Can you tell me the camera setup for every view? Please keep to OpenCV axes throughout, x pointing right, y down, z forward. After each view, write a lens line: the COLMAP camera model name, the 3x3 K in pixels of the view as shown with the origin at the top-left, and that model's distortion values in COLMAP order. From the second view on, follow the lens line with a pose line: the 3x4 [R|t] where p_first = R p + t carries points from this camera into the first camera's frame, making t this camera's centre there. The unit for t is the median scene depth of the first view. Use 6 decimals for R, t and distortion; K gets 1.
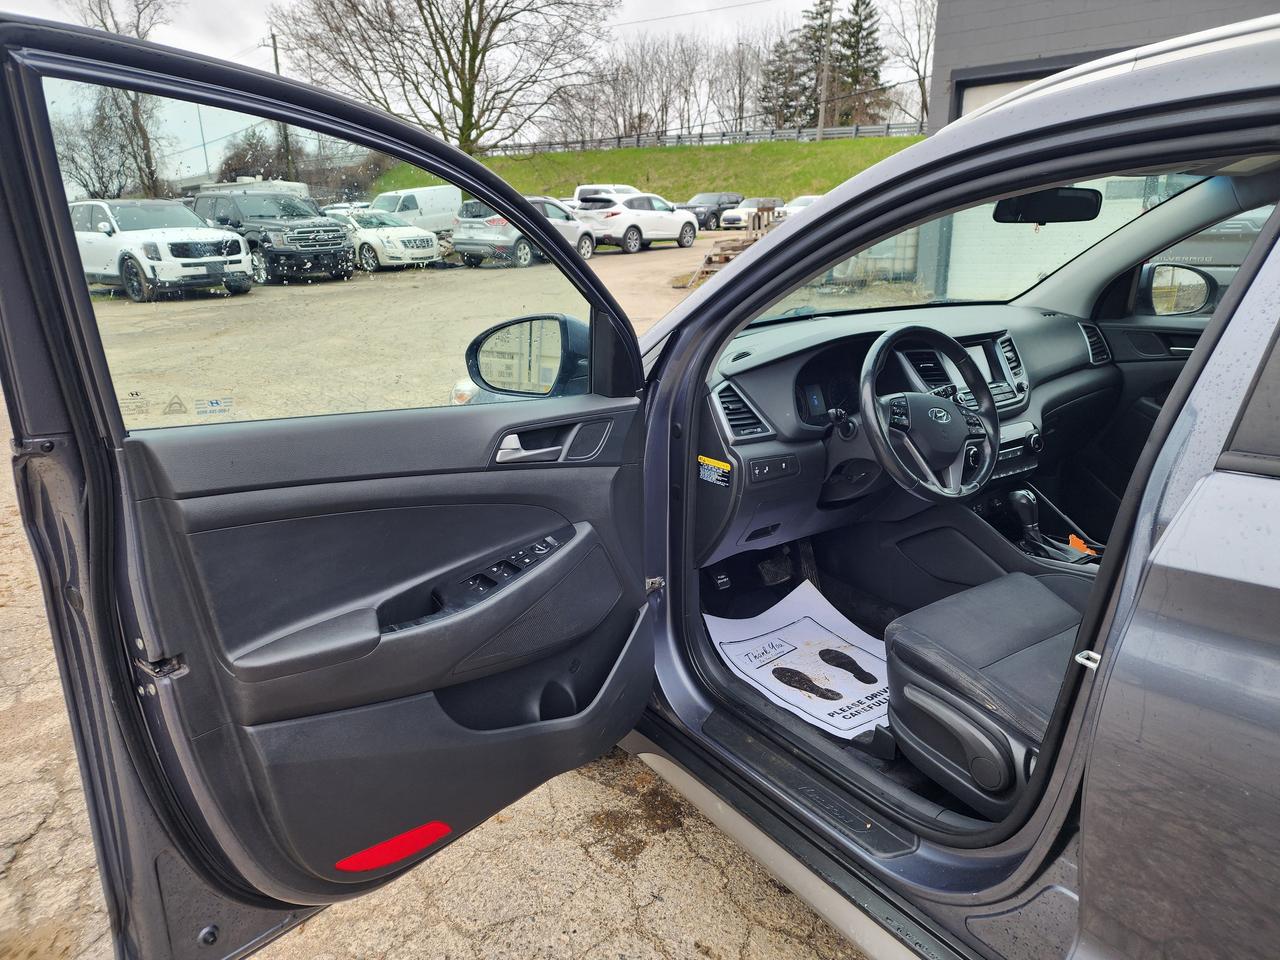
lens RADIAL K [[928.9, 0, 644.0], [0, 928.9, 474.4], [0, 0, 1]] dist [0.124988, -0.068158]
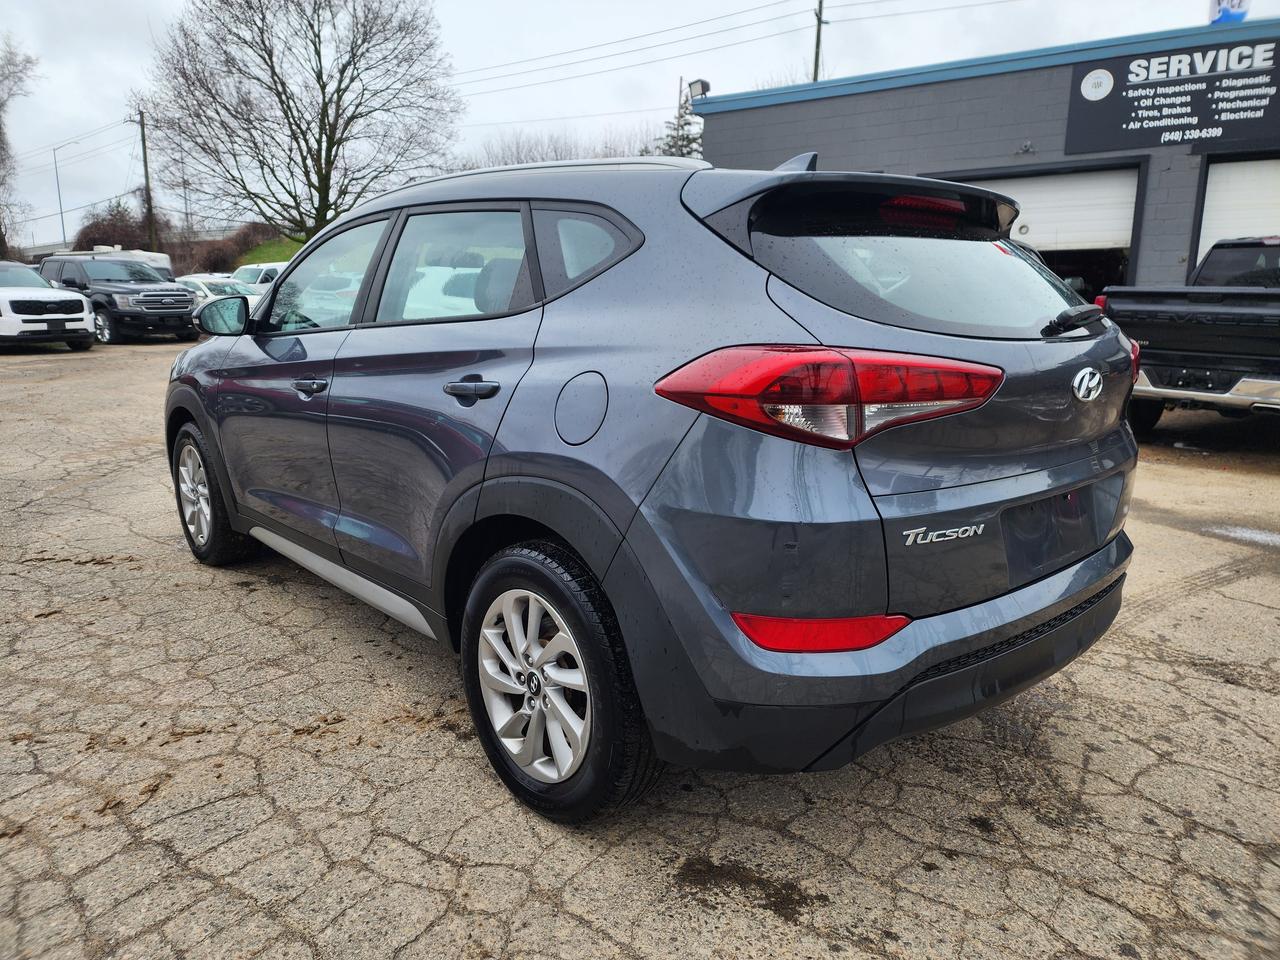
lens RADIAL K [[928.9, 0, 644.0], [0, 928.9, 474.4], [0, 0, 1]] dist [0.124988, -0.068158]
pose [[0.992470, 0.010098, 0.122068, 0.048405], [0.000620, 0.996169, -0.087451, 0.030201], [-0.122484, 0.086869, 0.988662, -0.088030]]
